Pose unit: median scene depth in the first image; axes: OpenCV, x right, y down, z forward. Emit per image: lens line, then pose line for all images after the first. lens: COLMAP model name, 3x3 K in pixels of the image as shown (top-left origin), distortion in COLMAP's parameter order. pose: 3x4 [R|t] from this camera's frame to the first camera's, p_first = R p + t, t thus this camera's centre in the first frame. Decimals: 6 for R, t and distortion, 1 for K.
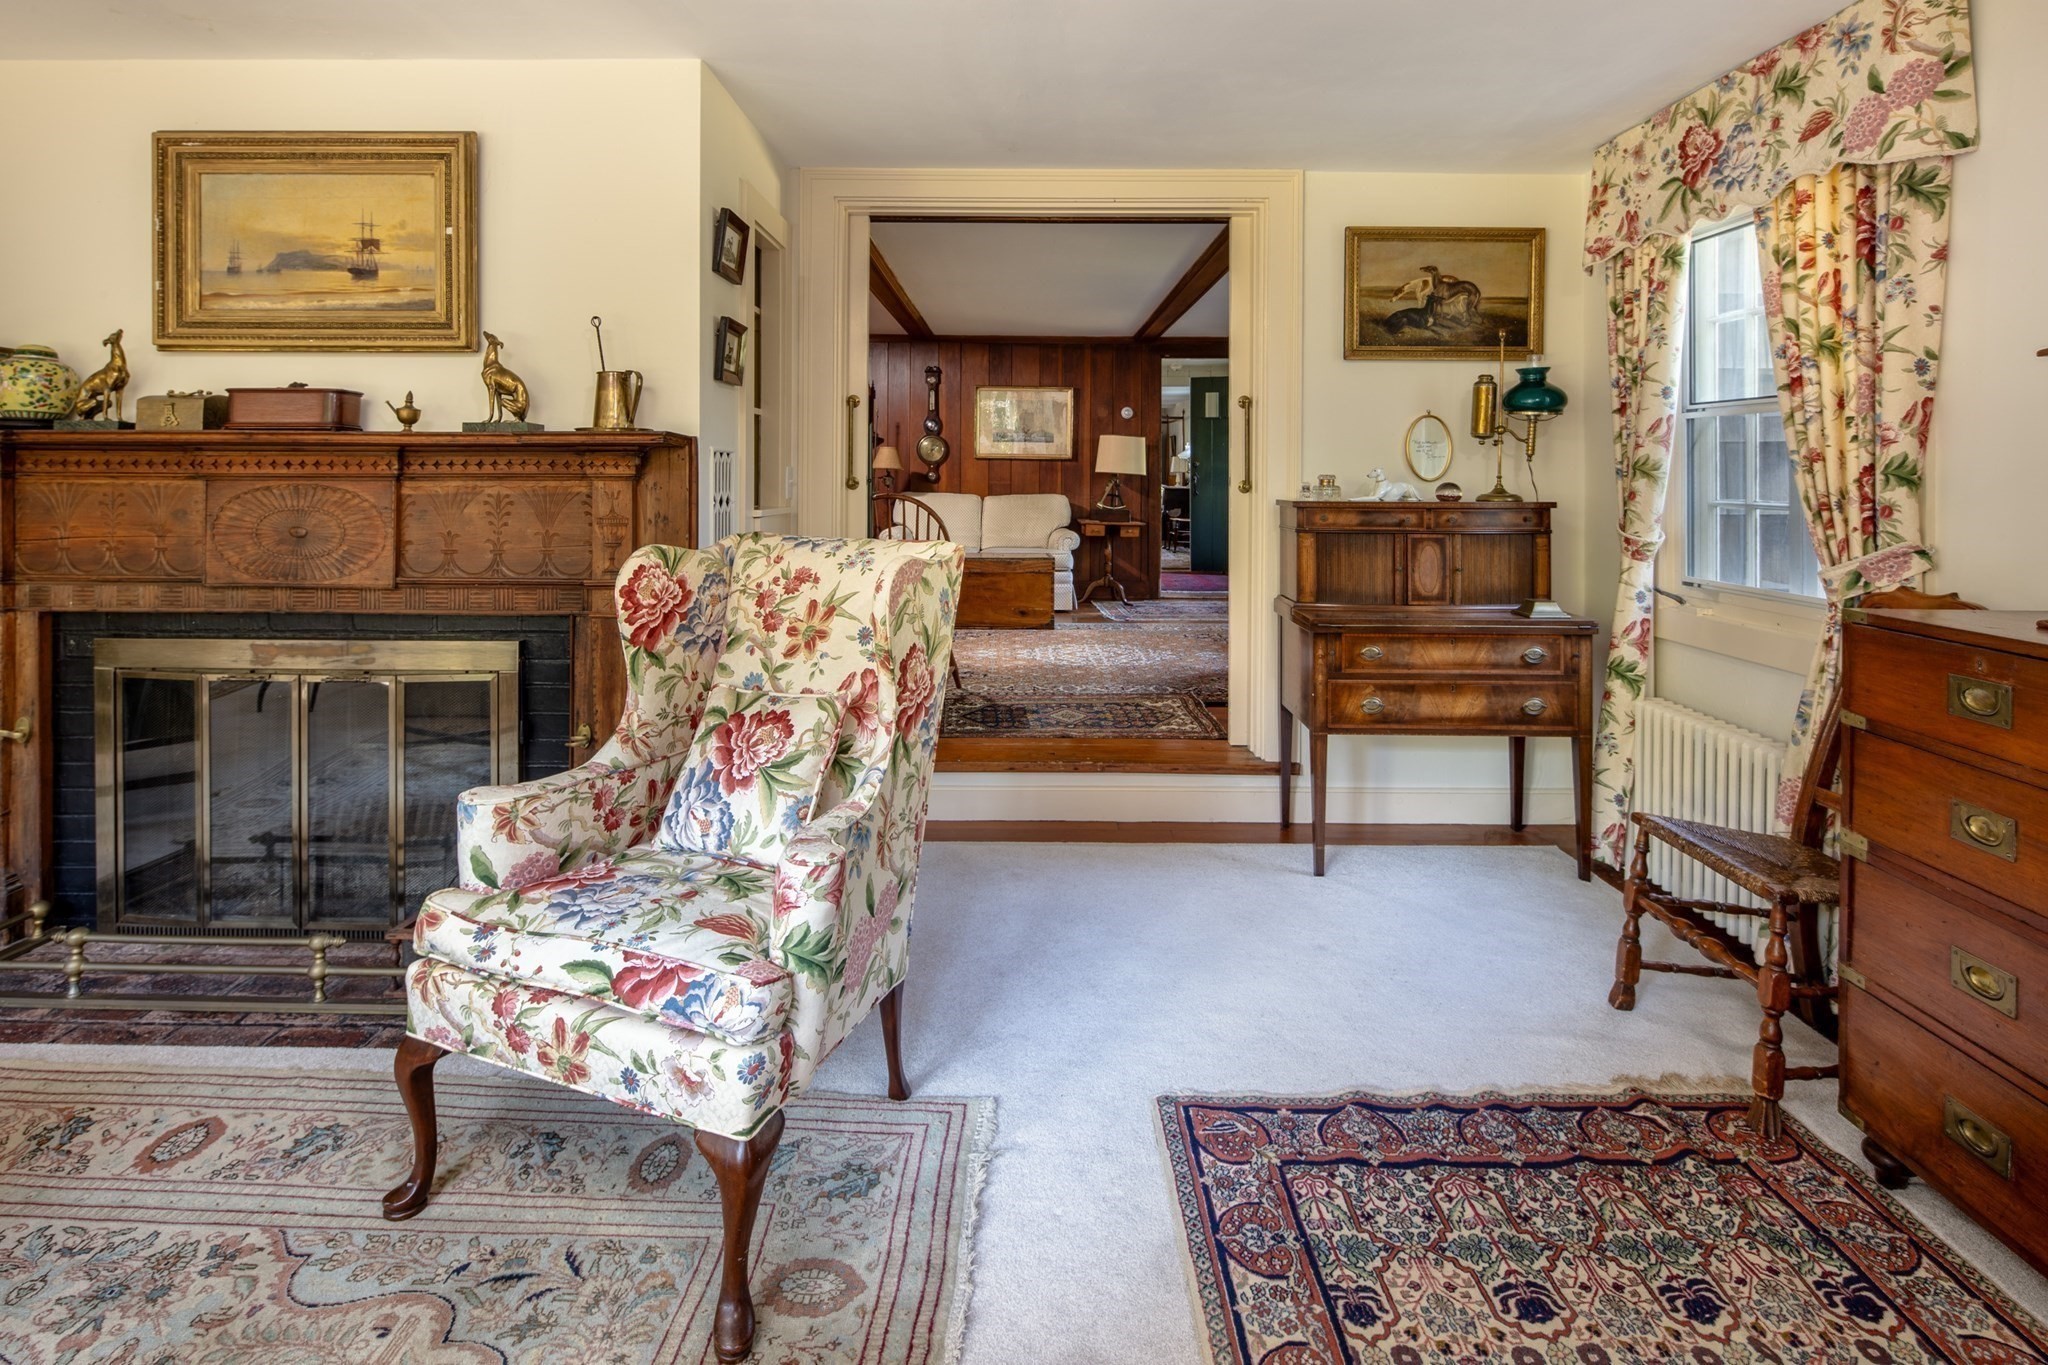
lens RADIAL K [[990.2, 0, 1024.0], [0, 990.2, 470.5], [0, 0, 1]] dist [0.001137, 0.000500]
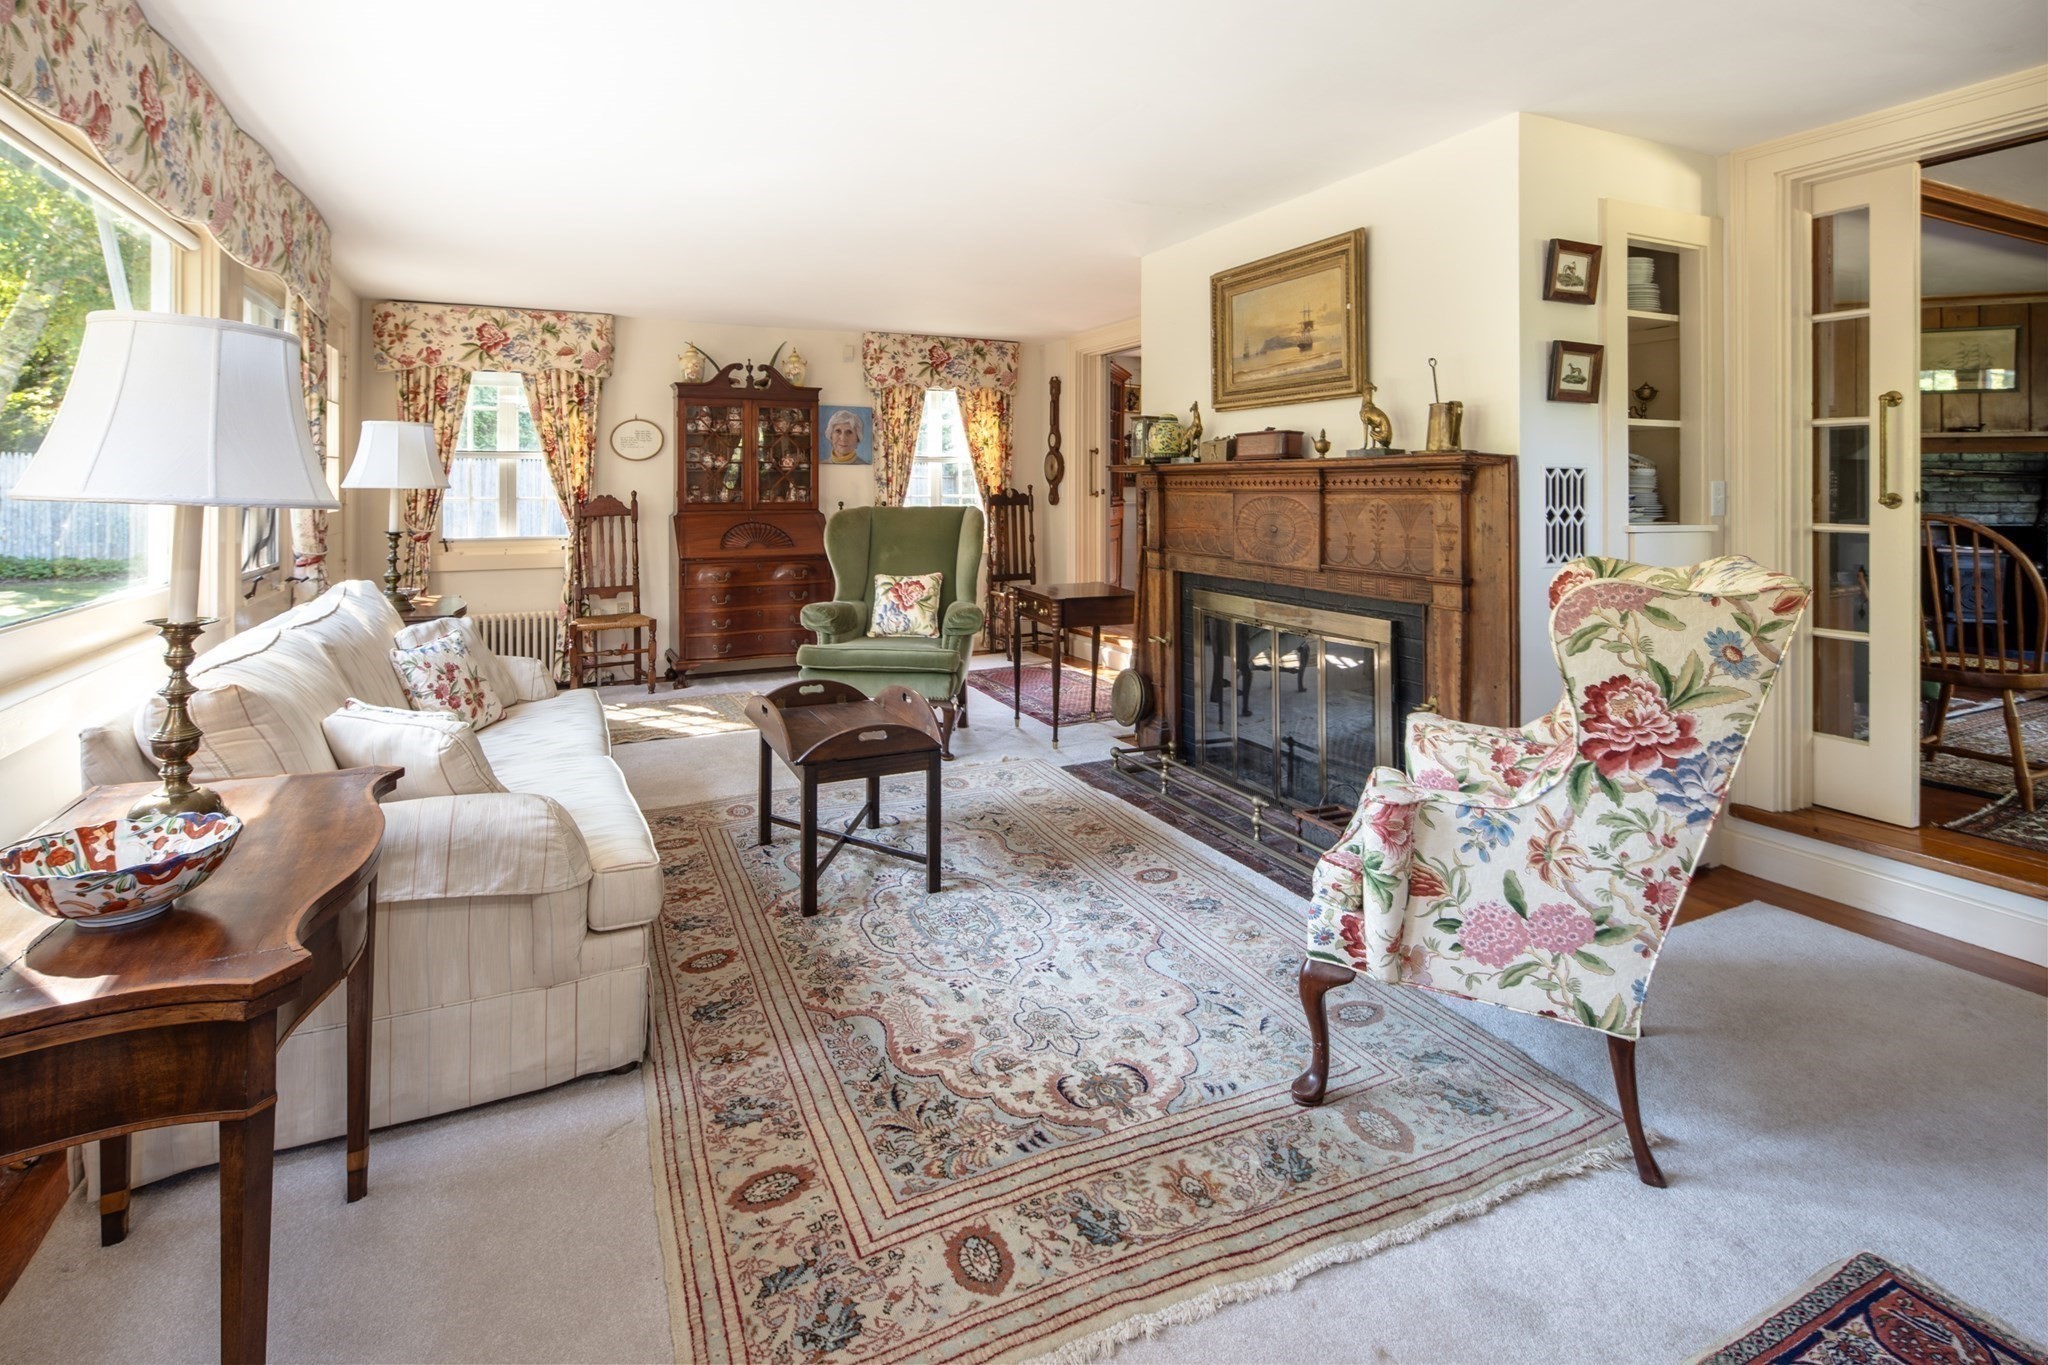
lens RADIAL K [[990.2, 0, 1024.0], [0, 990.2, 470.5], [0, 0, 1]] dist [0.001137, 0.000500]
pose [[0.442766, -0.017822, -0.896460, 0.425723], [0.006480, 0.999840, -0.016677, -0.001948], [0.896614, 0.001575, 0.442811, 0.018285]]
